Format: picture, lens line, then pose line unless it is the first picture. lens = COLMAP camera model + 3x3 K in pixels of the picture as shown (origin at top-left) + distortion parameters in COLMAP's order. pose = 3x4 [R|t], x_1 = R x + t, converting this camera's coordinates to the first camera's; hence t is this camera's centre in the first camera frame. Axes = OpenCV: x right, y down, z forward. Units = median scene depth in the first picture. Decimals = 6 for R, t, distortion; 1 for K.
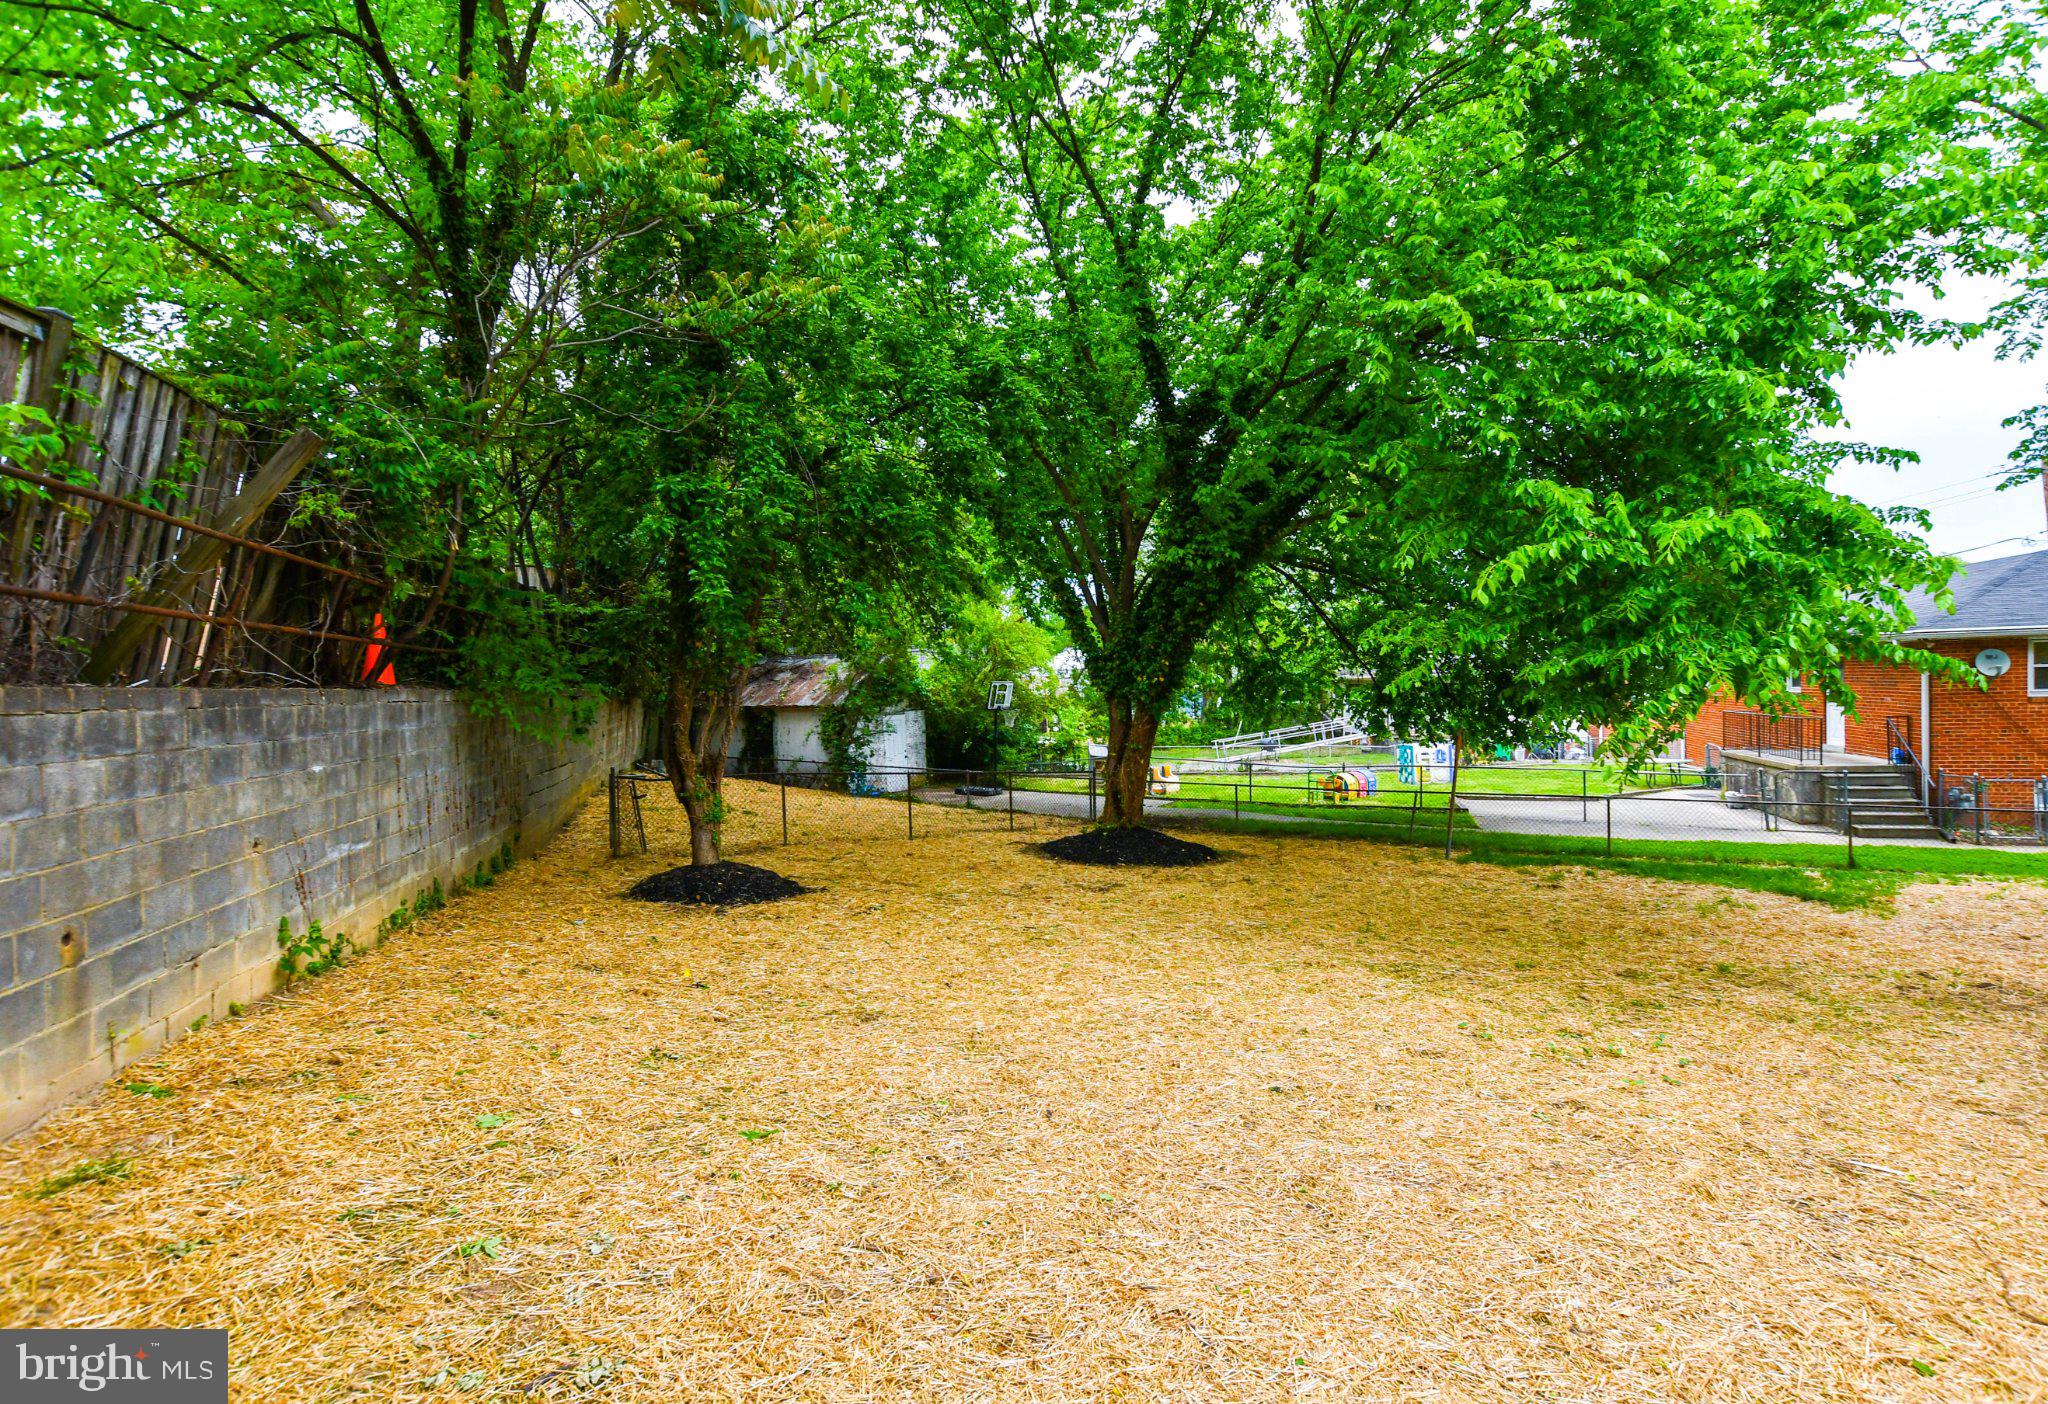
lens RADIAL K [[968.3, 0, 1024.0], [0, 968.3, 702.0], [0, 0, 1]] dist [0.000112, -0.000002]
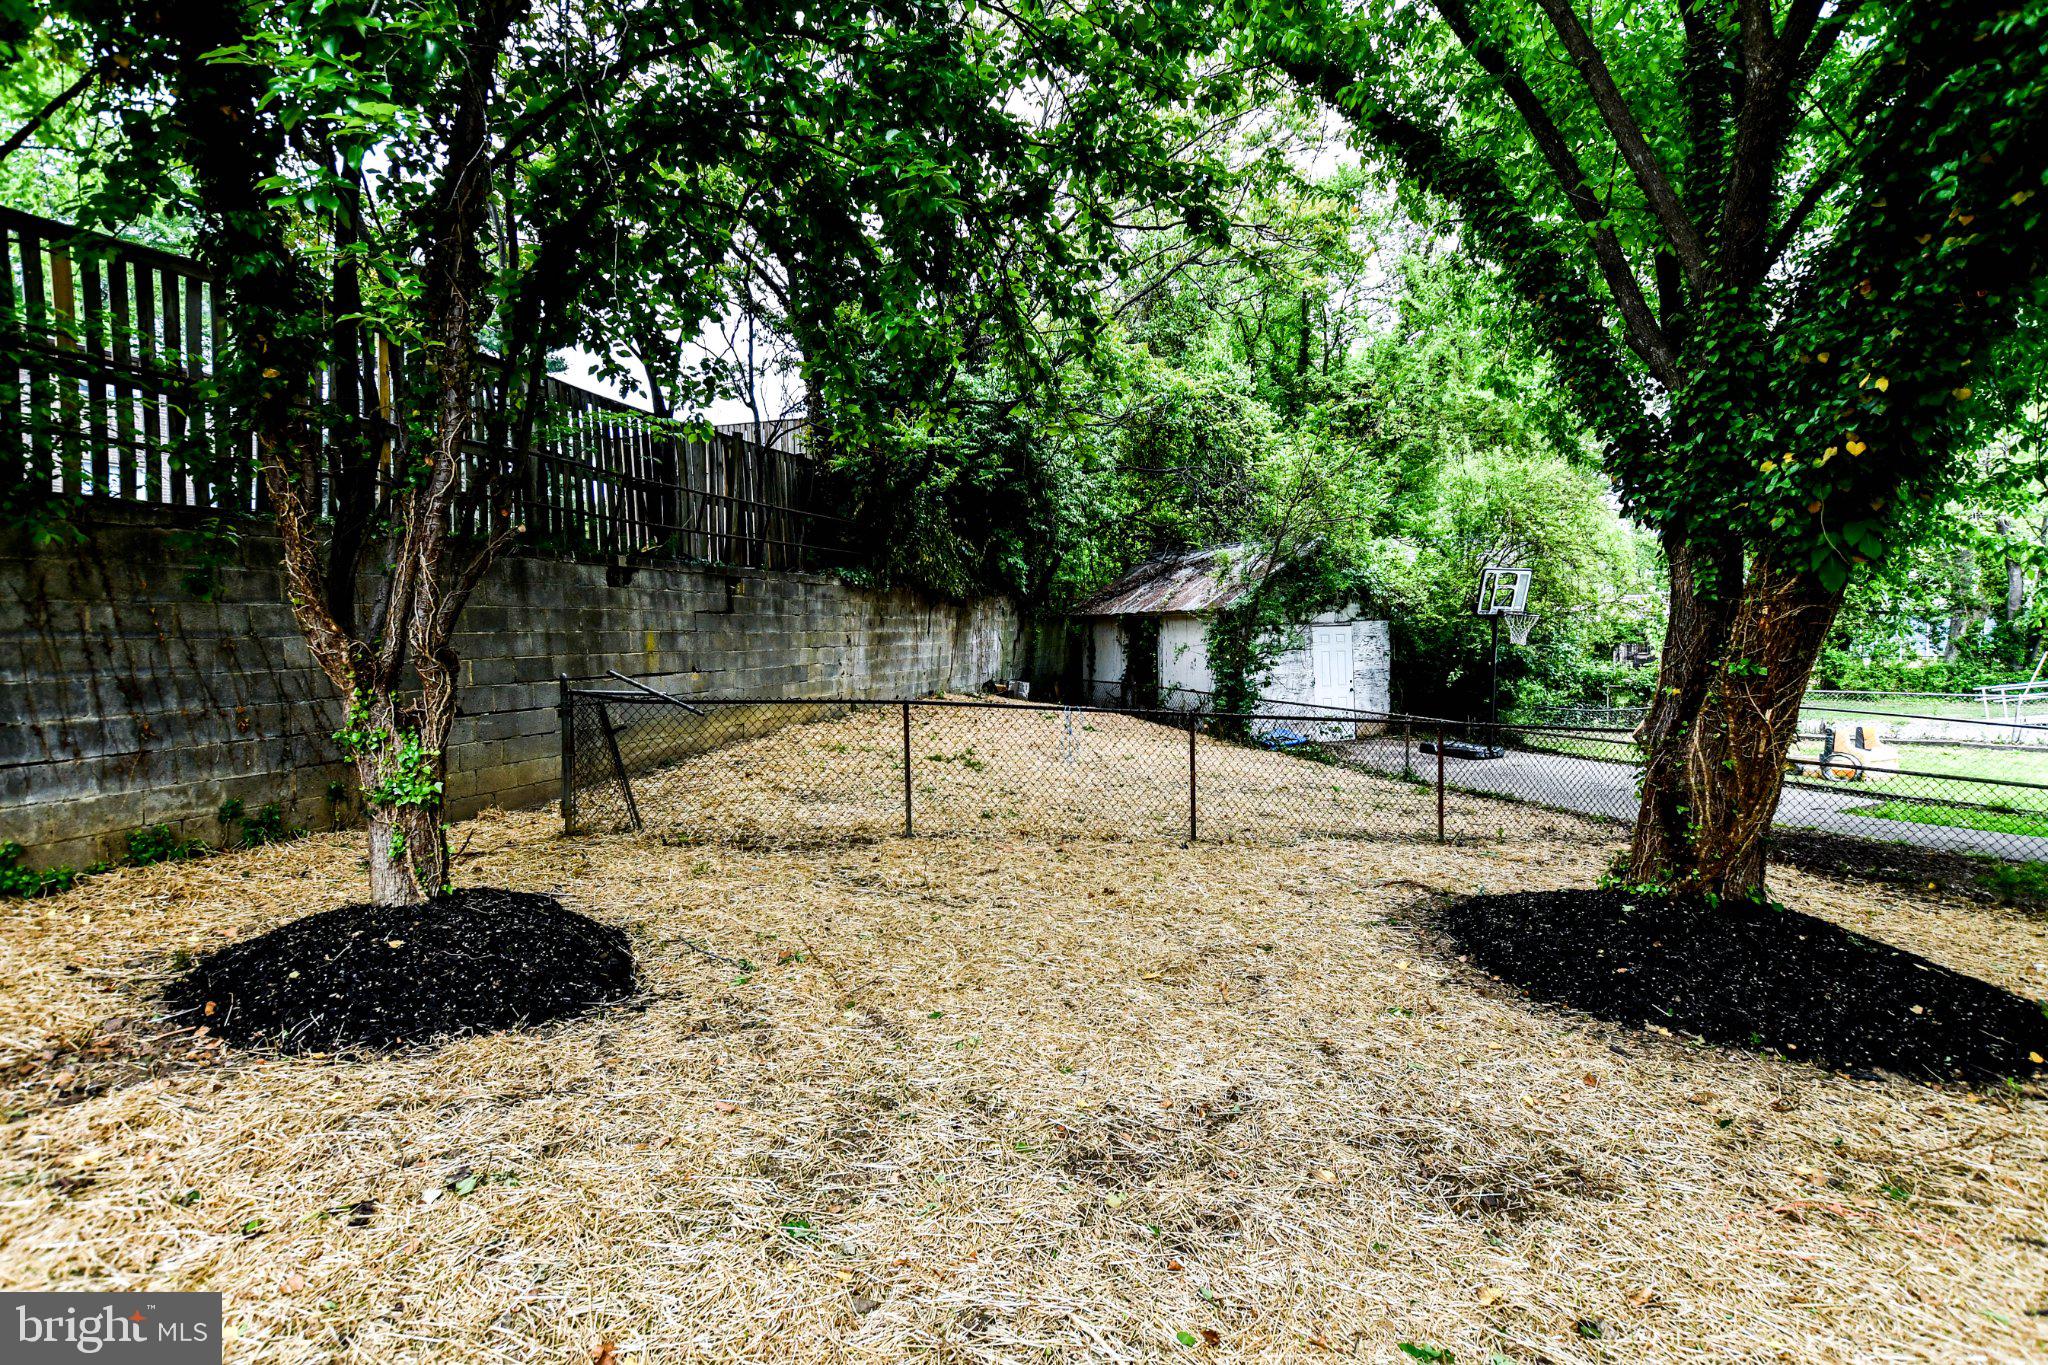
lens RADIAL K [[953.9, 0, 1024.0], [0, 953.9, 682.5], [0, 0, 1]] dist [0.000062, -0.000085]
pose [[0.835783, 0.035272, -0.547926, 0.051503], [-0.009378, 0.998706, 0.049986, 0.021788], [0.548980, -0.036639, 0.835032, 0.345805]]
